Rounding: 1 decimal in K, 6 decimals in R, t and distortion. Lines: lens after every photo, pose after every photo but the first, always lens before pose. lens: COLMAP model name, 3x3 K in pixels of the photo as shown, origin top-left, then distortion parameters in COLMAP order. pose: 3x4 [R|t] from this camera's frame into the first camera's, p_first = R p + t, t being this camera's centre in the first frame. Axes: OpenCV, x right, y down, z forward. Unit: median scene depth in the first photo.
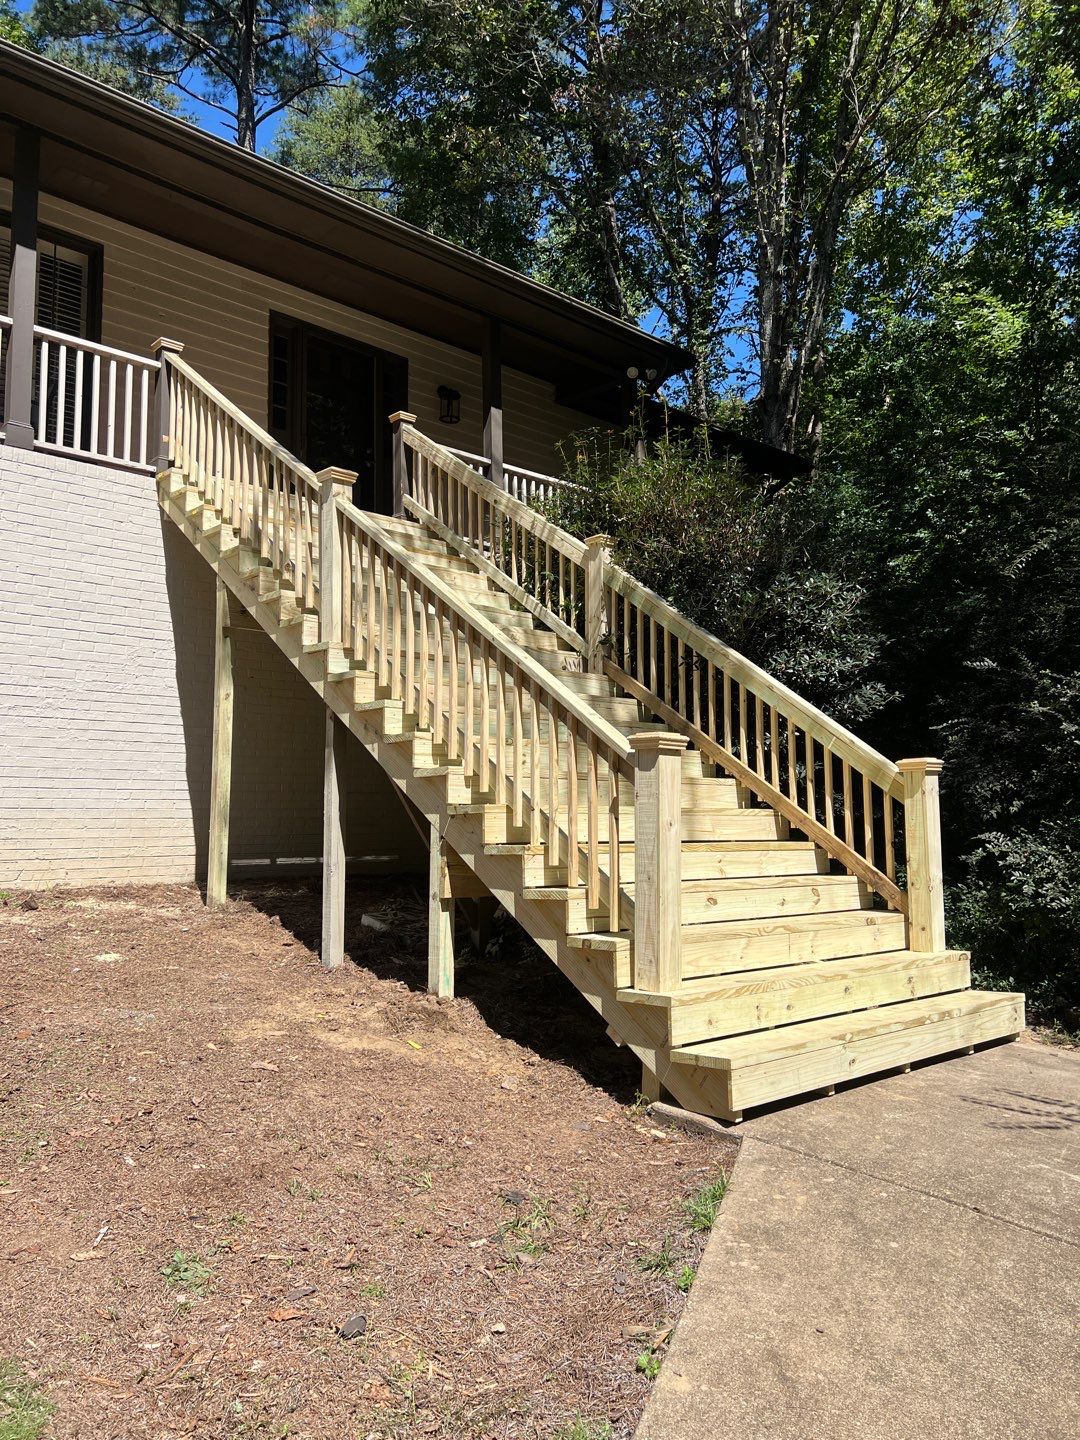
lens RADIAL K [[1169.2, 0, 540.0], [0, 1169.2, 720.0], [0, 0, 1]] dist [-0.010540, -0.006480]
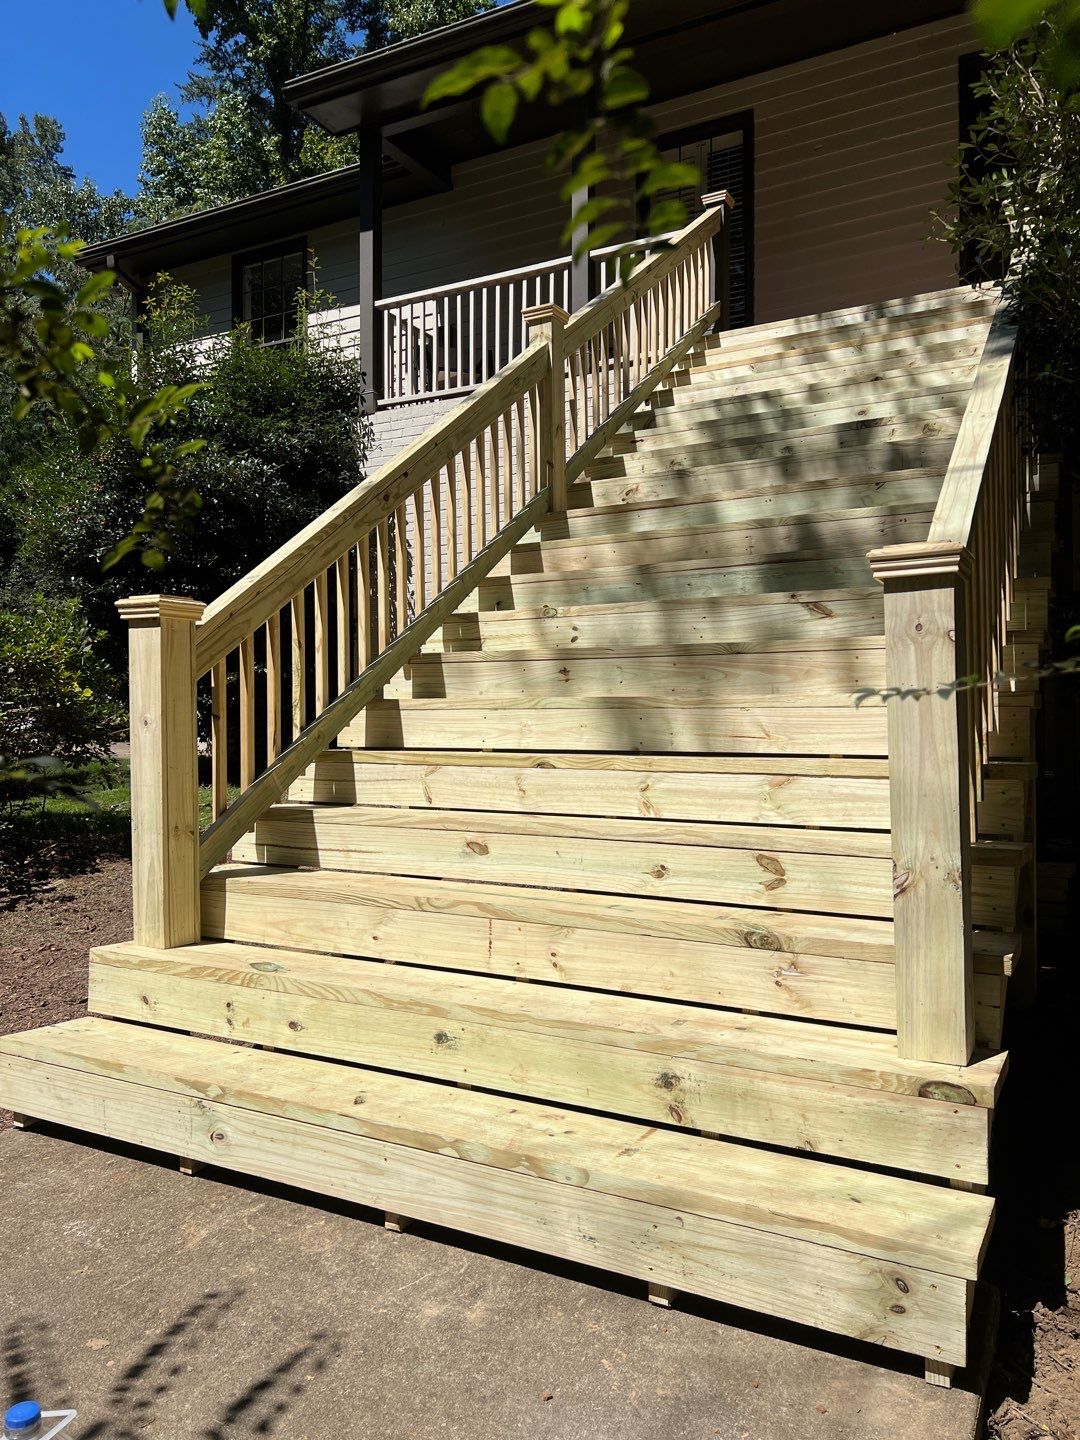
lens RADIAL K [[1169.2, 0, 540.0], [0, 1169.2, 720.0], [0, 0, 1]] dist [-0.010540, -0.006480]
pose [[0.255371, -0.015491, -0.966719, 0.687635], [0.083336, 0.996503, 0.006045, 0.082694], [0.963245, -0.082106, 0.255769, 0.823838]]
